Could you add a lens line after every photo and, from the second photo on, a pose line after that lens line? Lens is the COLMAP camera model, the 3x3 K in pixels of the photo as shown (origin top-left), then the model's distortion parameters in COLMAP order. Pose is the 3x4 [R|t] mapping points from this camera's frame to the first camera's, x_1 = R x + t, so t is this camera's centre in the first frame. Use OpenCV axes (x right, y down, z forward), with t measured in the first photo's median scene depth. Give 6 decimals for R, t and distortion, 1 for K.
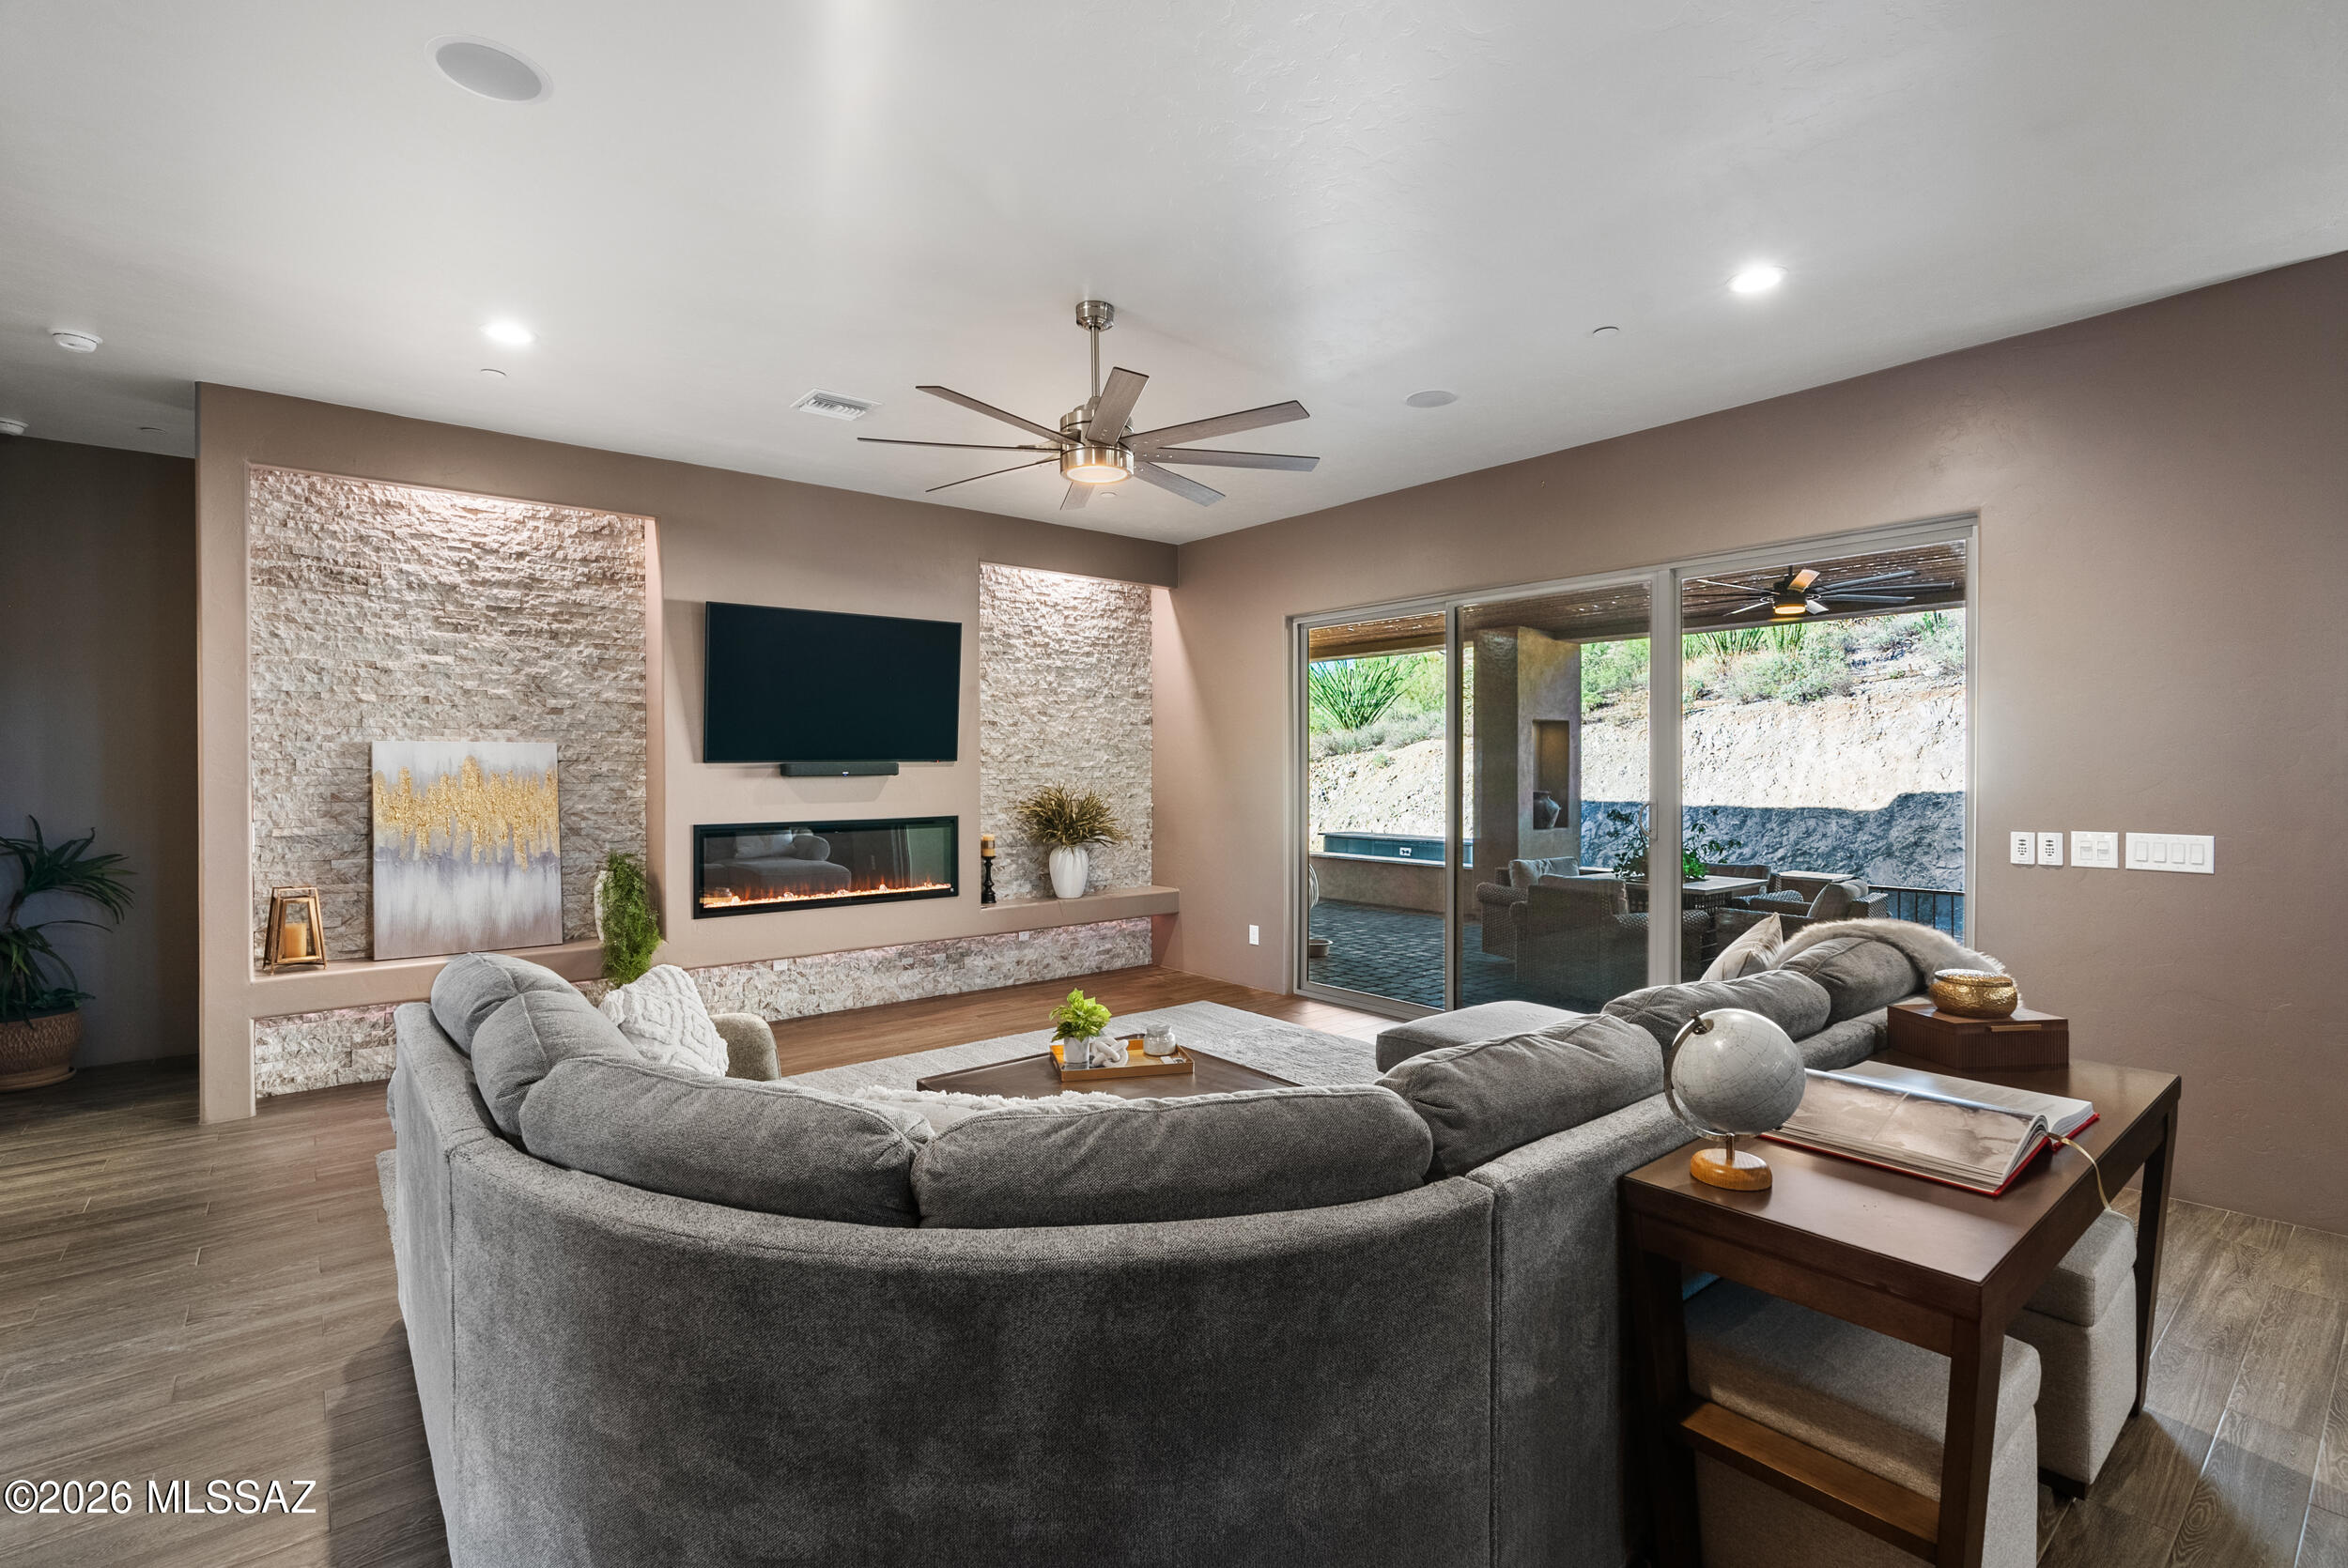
lens RADIAL K [[1070.4, 0, 1174.9], [0, 1070.4, 783.1], [0, 0, 1]] dist [-0.005824, 0.002294]
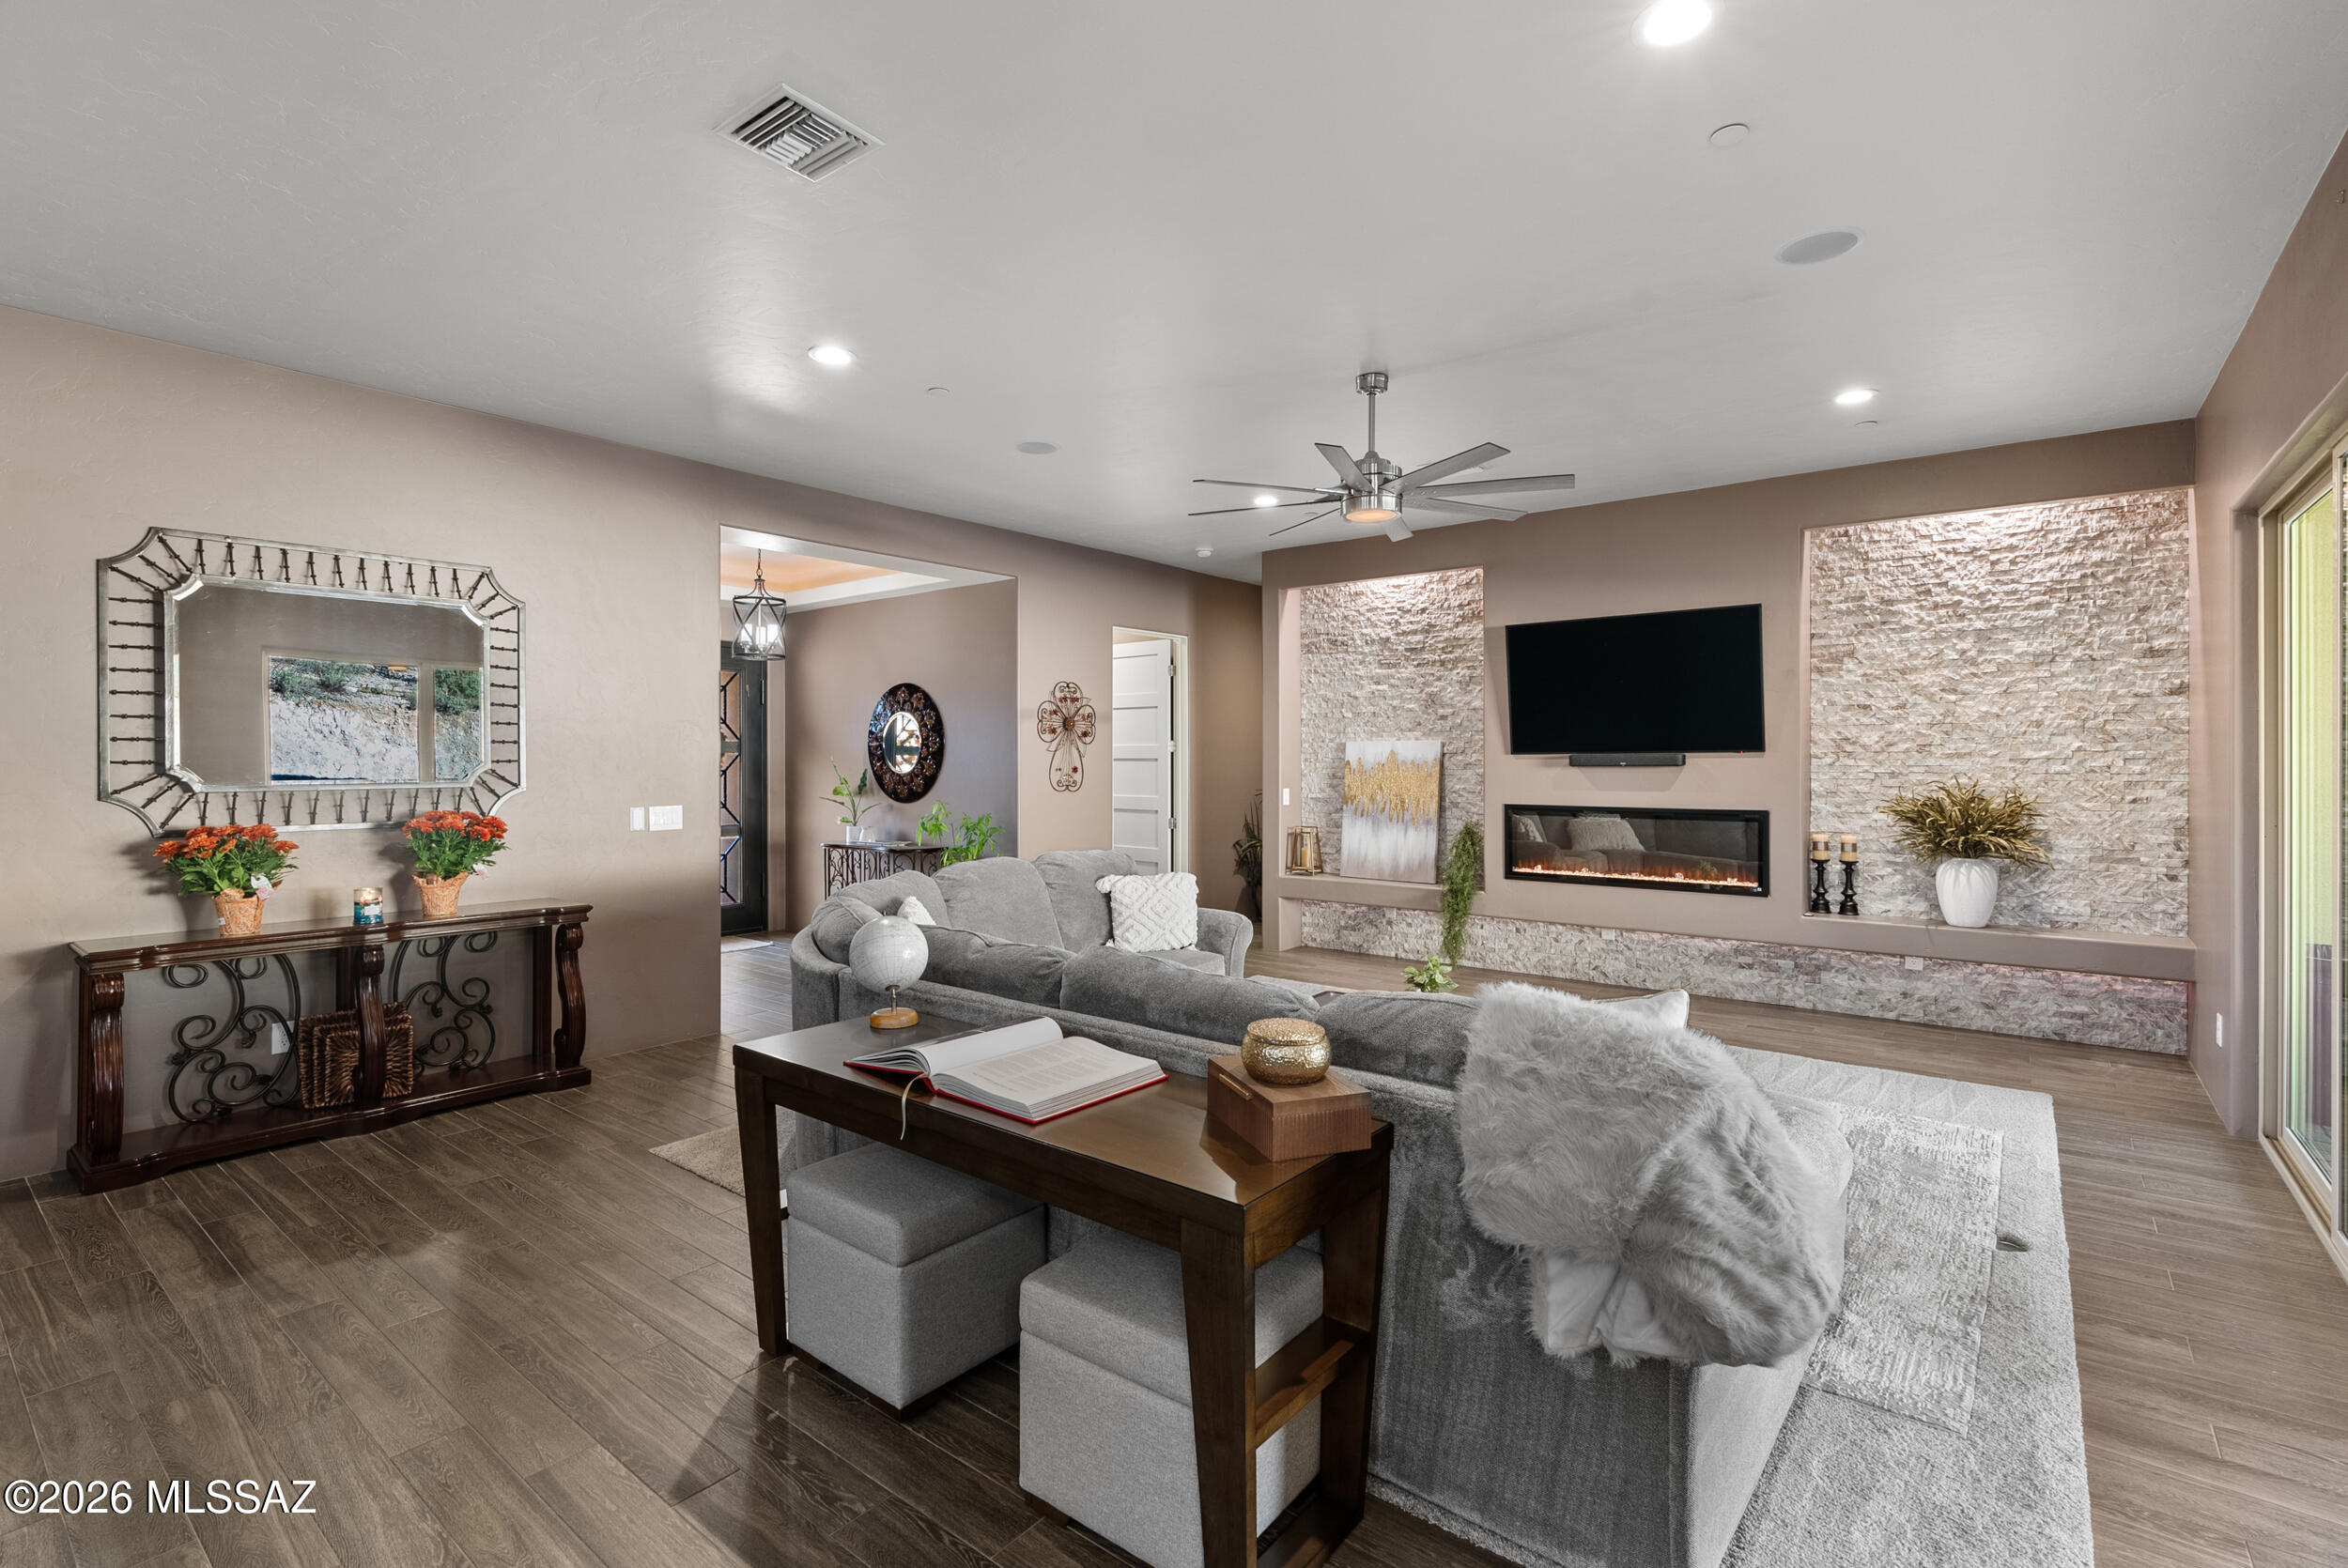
lens RADIAL K [[1070.4, 0, 1174.9], [0, 1070.4, 763.4], [0, 0, 1]] dist [-0.005824, 0.002294]
pose [[0.212917, 0.009271, -0.977026, 0.600416], [-0.012060, 0.999904, 0.006860, -0.010898], [0.976996, 0.010323, 0.213008, 0.303604]]
